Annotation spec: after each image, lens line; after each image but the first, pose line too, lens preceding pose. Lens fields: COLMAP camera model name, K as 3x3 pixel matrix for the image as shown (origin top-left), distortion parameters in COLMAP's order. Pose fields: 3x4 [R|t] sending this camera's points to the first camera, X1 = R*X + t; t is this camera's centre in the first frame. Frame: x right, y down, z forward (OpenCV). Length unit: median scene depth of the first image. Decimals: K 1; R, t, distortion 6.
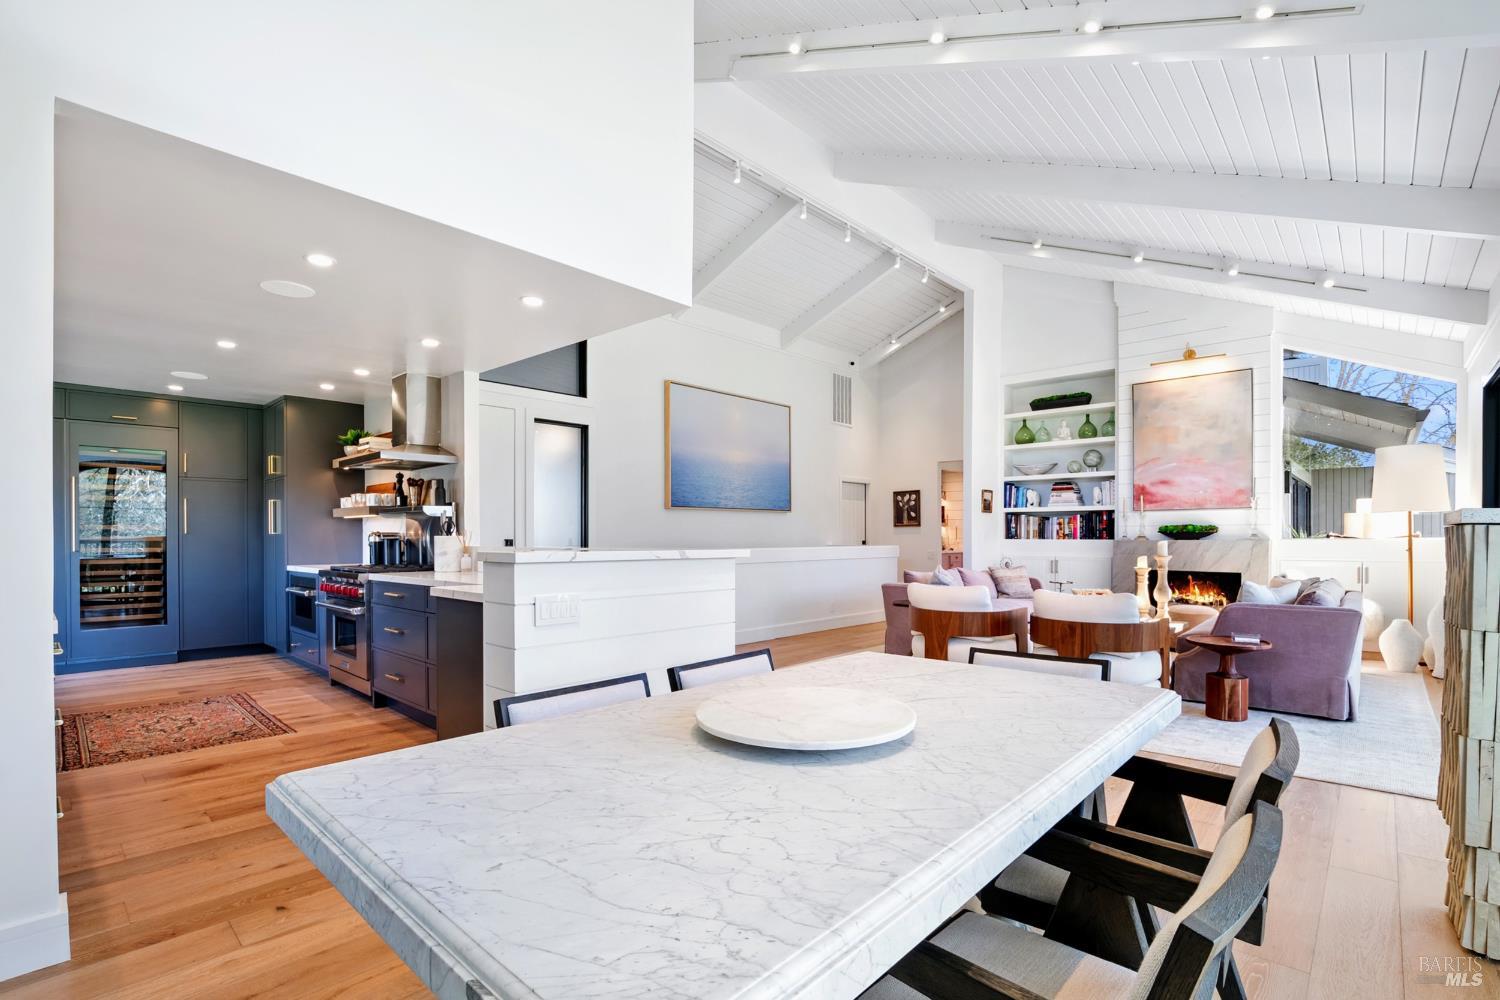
lens RADIAL K [[700.2, 0, 748.0], [0, 700.2, 540.5], [0, 0, 1]] dist [-0.025179, 0.000495]
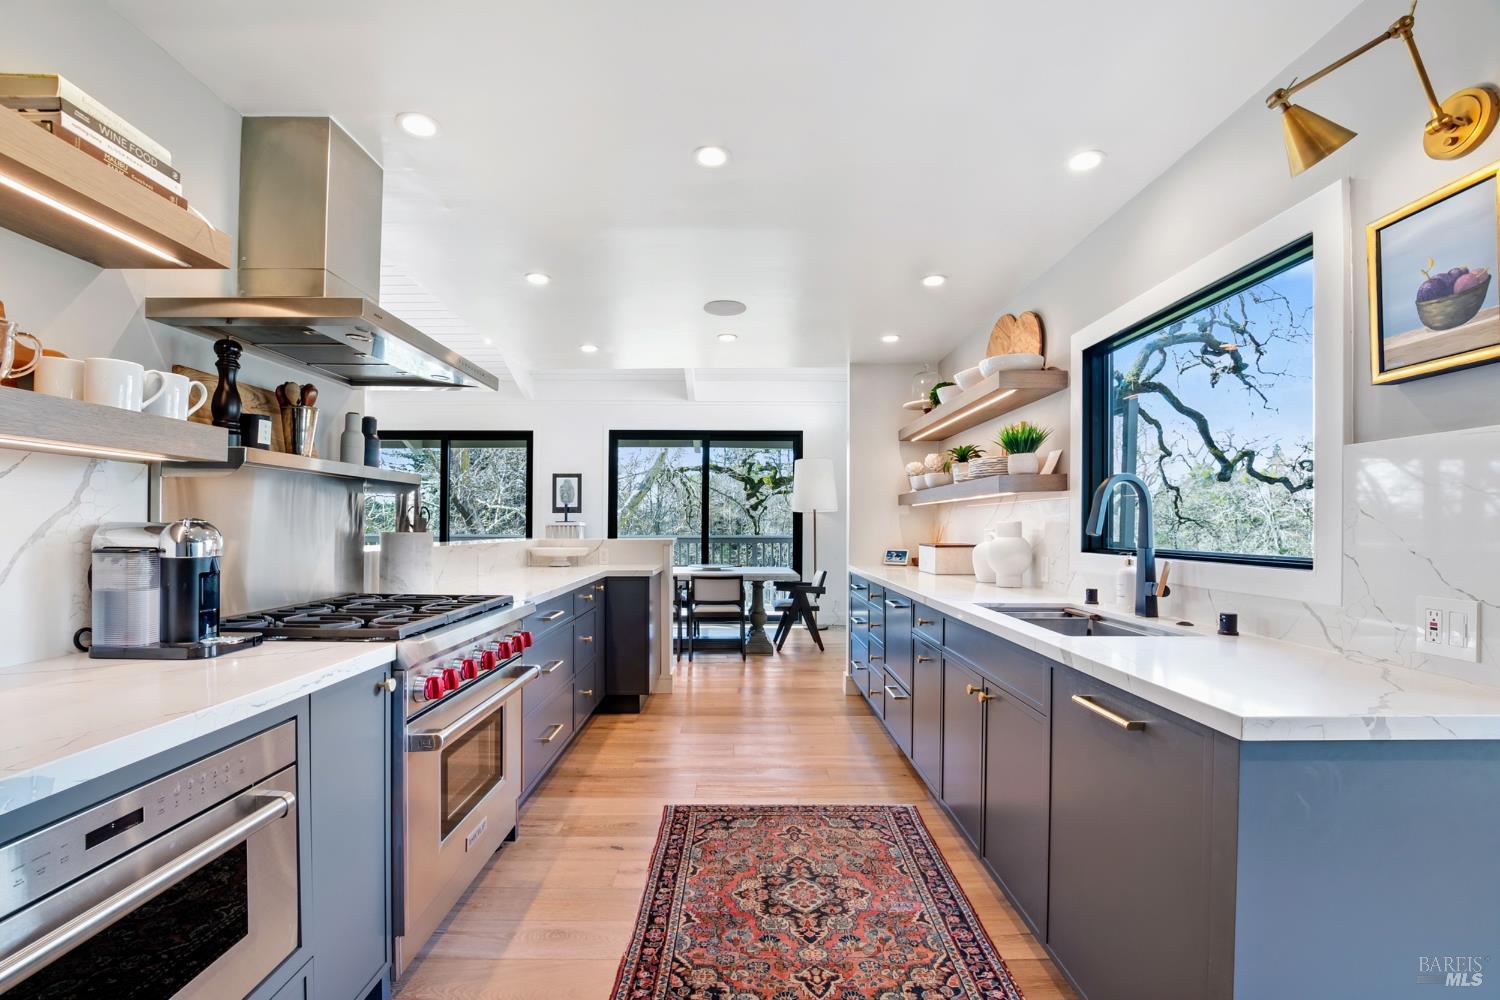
lens RADIAL K [[664.3, 0, 750.0], [0, 664.3, 528.1], [0, 0, 1]] dist [-0.031869, 0.000606]
pose [[-0.693400, -0.003006, 0.720546, -0.911314], [0.003476, 0.999966, 0.007517, -0.011820], [-0.720544, 0.007717, -0.693366, 1.065351]]
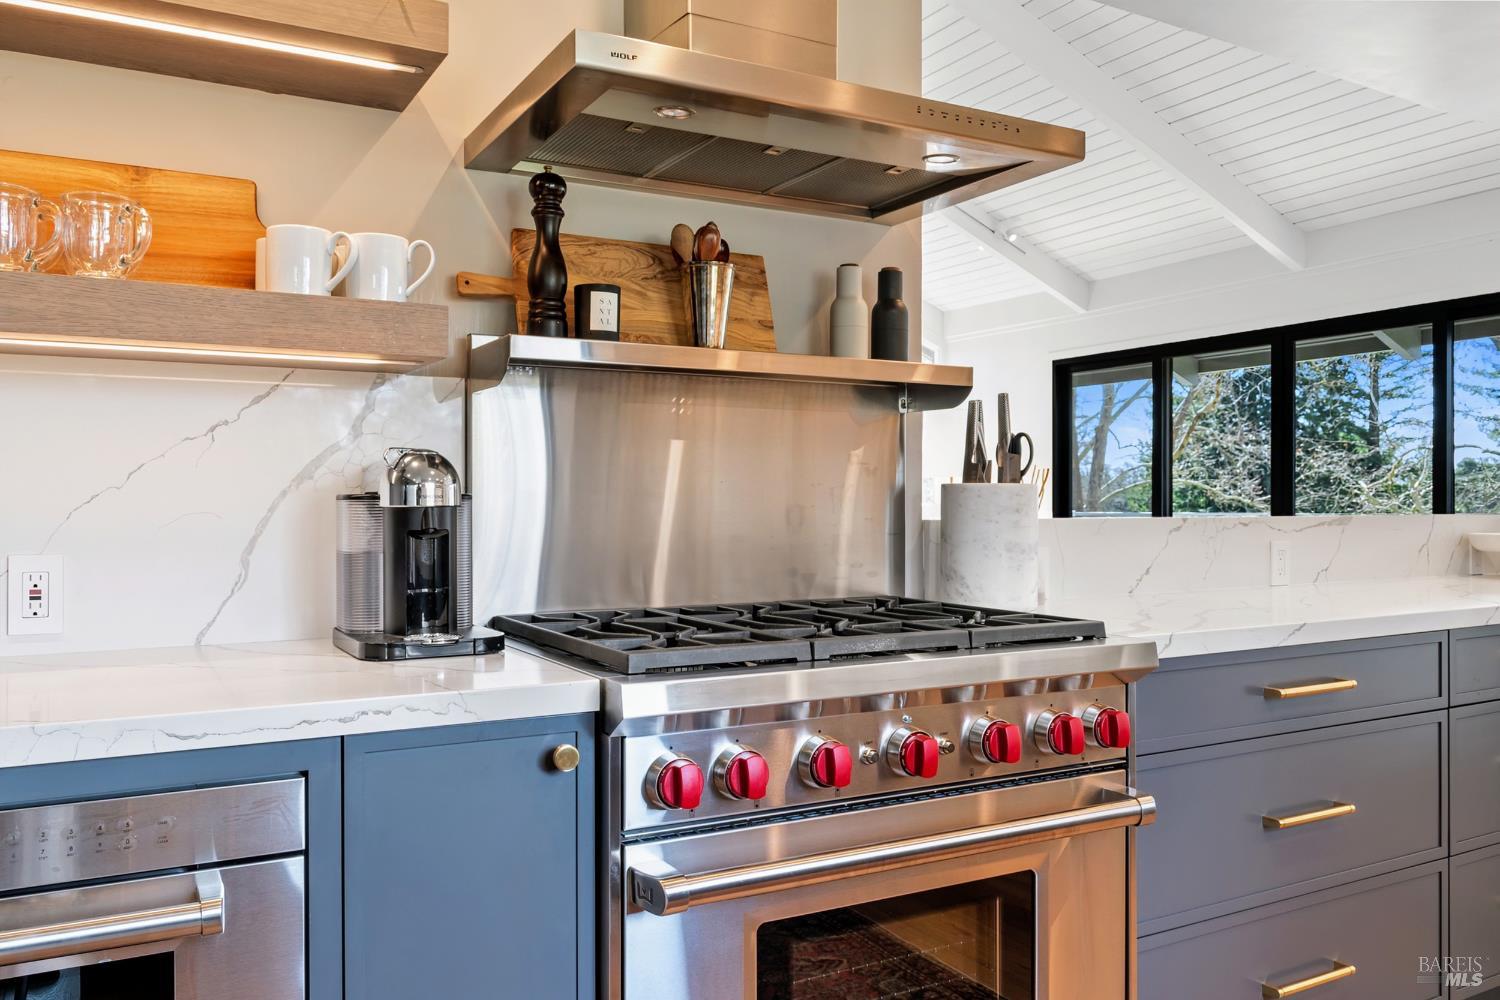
lens RADIAL K [[1158.6, 0, 750.0], [0, 1158.6, 500.0], [0, 0, 1]] dist [-0.002214, -0.001658]
pose [[0.310288, 0.006147, 0.950623, -0.832558], [0.010815, 0.999892, -0.009996, 0.003354], [-0.950581, 0.013383, 0.310188, 0.864532]]
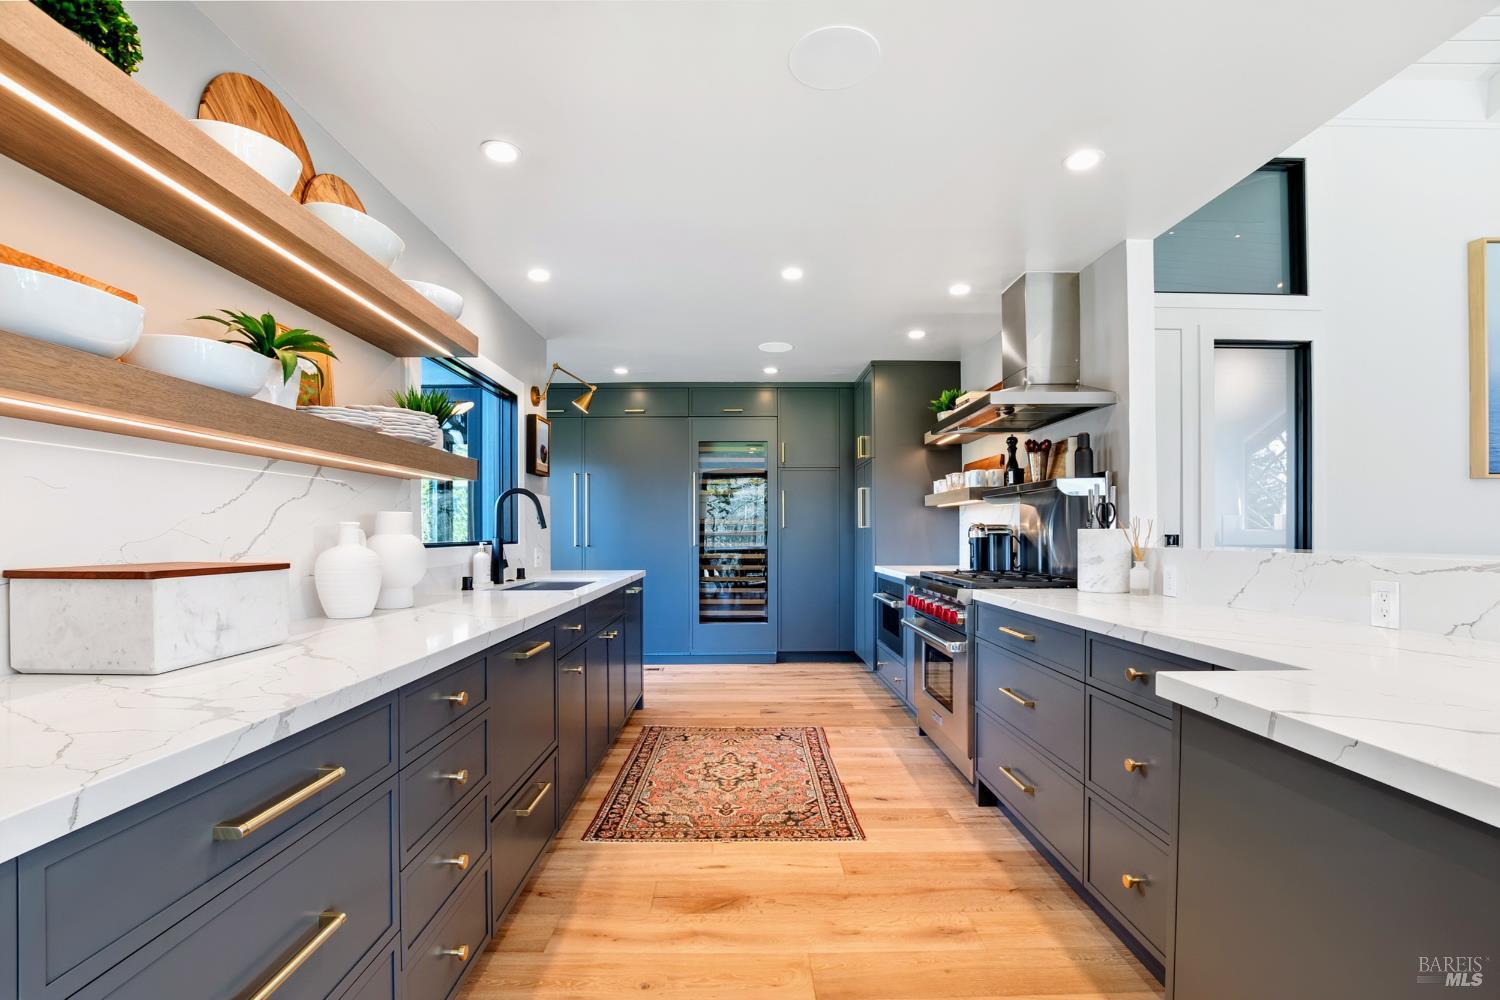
lens RADIAL K [[664.3, 0, 750.0], [0, 664.3, 528.1], [0, 0, 1]] dist [-0.031869, 0.000606]
pose [[0.693902, -0.003504, -0.720061, -0.220701], [-0.005557, 0.999932, -0.010221, -0.000131], [0.720048, 0.011094, 0.693836, 0.381102]]
